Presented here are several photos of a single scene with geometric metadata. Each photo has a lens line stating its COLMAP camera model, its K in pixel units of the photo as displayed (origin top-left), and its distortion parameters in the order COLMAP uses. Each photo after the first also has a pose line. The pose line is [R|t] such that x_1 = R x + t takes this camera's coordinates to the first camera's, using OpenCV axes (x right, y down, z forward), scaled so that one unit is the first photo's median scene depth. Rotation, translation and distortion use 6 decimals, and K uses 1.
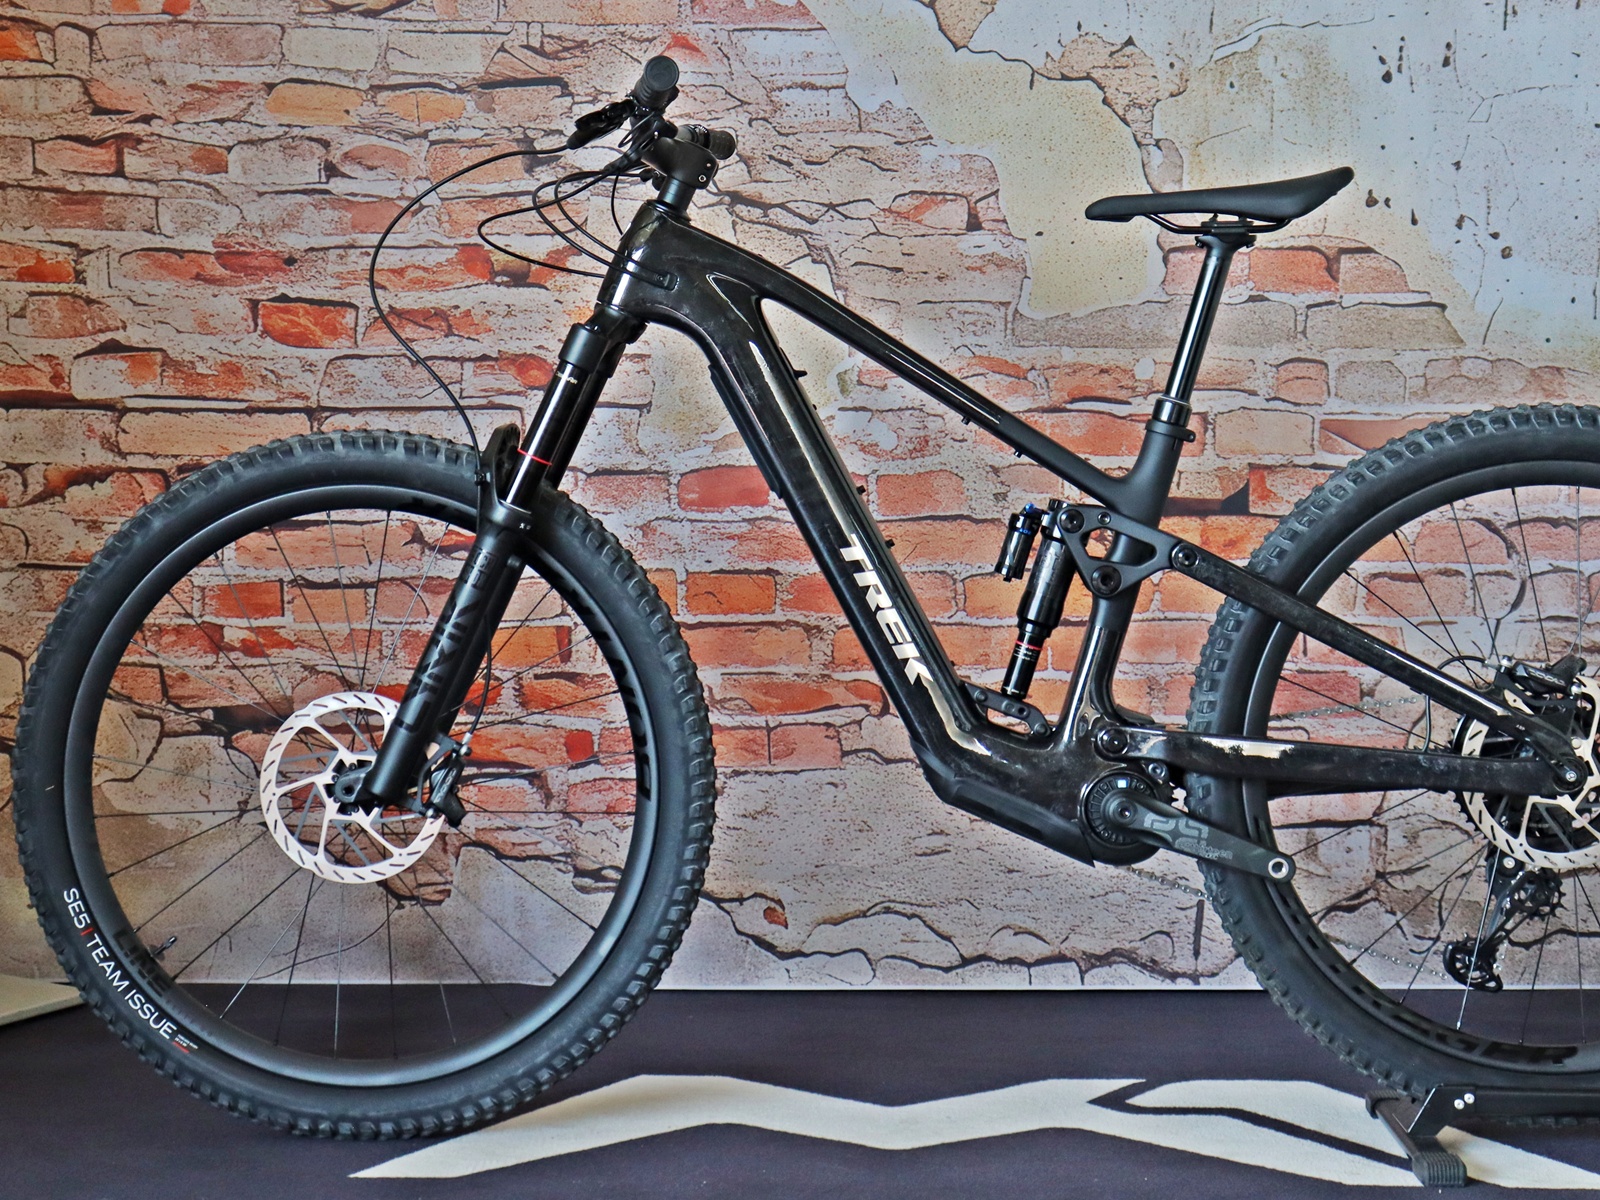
lens RADIAL K [[3571.9, 0, 703.7], [0, 3571.9, 565.3], [0, 0, 1]] dist [0.127471, 0.000000]
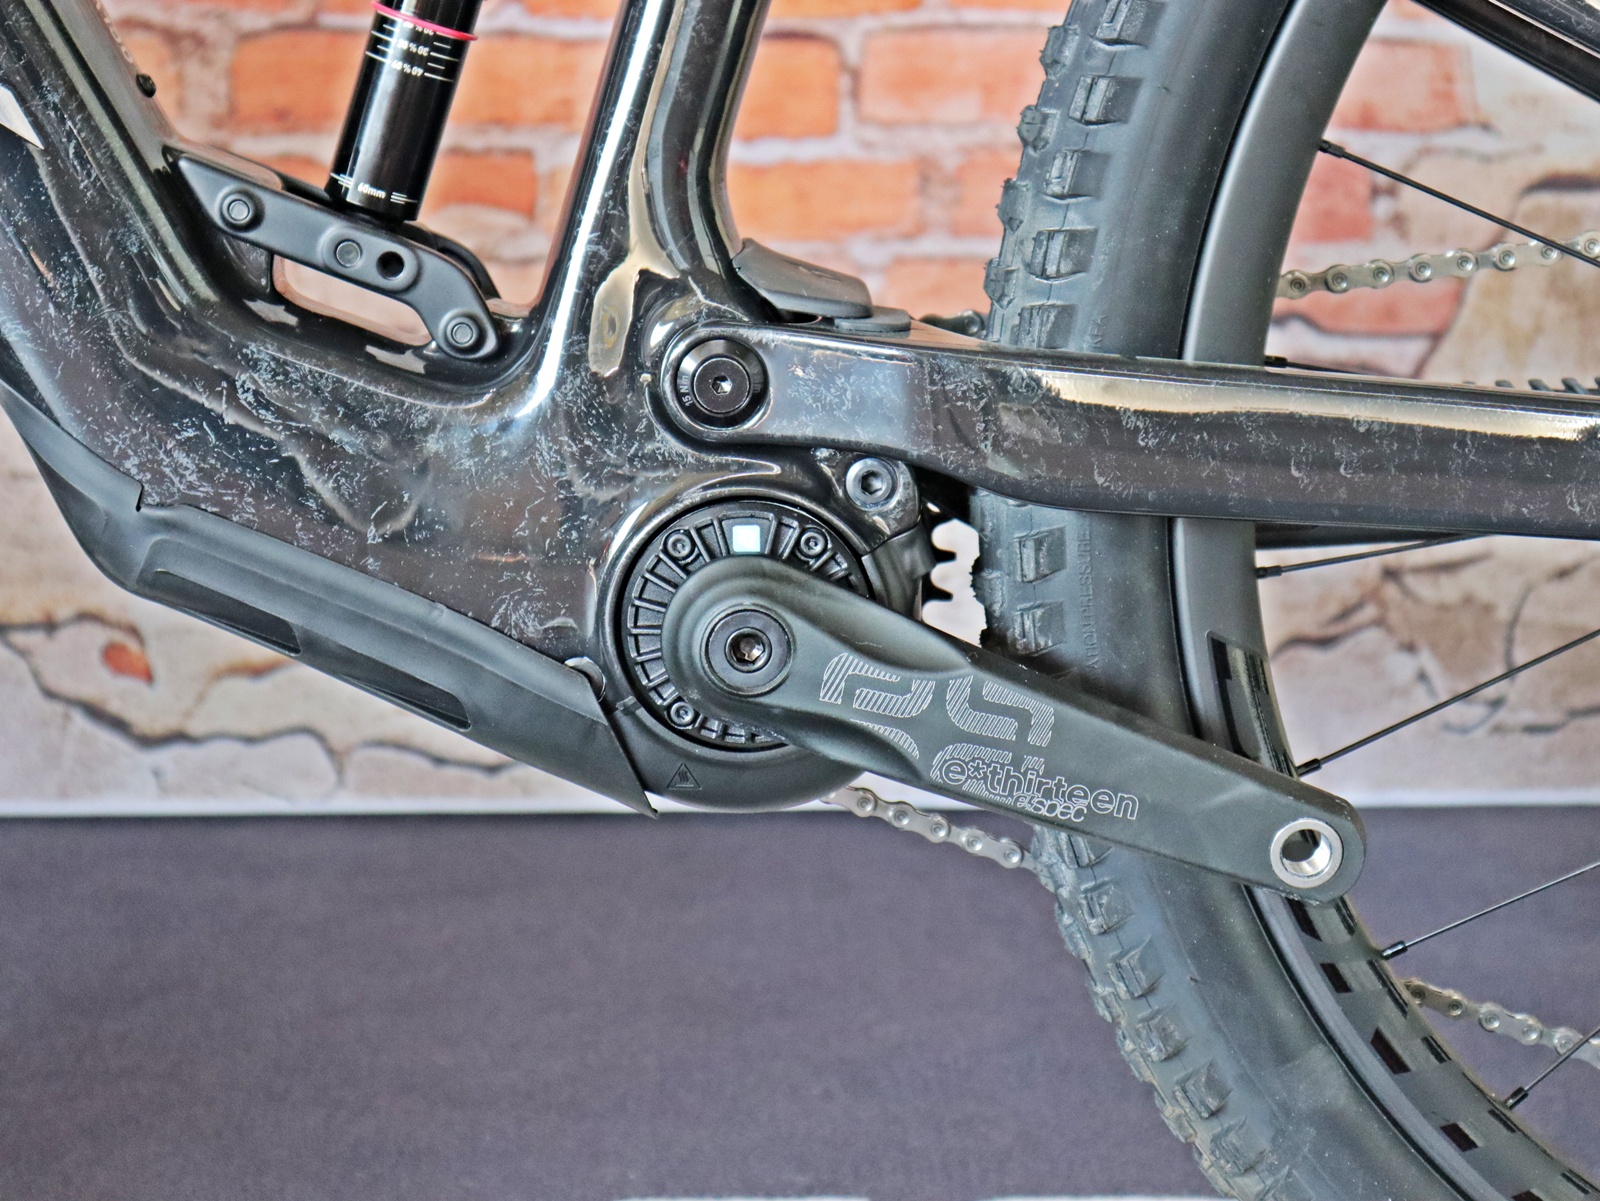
lens RADIAL K [[2924.0, 0, 795.6], [0, 2924.0, 609.3], [0, 0, 1]] dist [0.143022, 0.000000]
pose [[0.998094, -0.002403, 0.061659, 0.105361], [-0.008794, 0.983502, 0.180681, 0.025603], [-0.061076, -0.180879, 0.981607, 0.768335]]
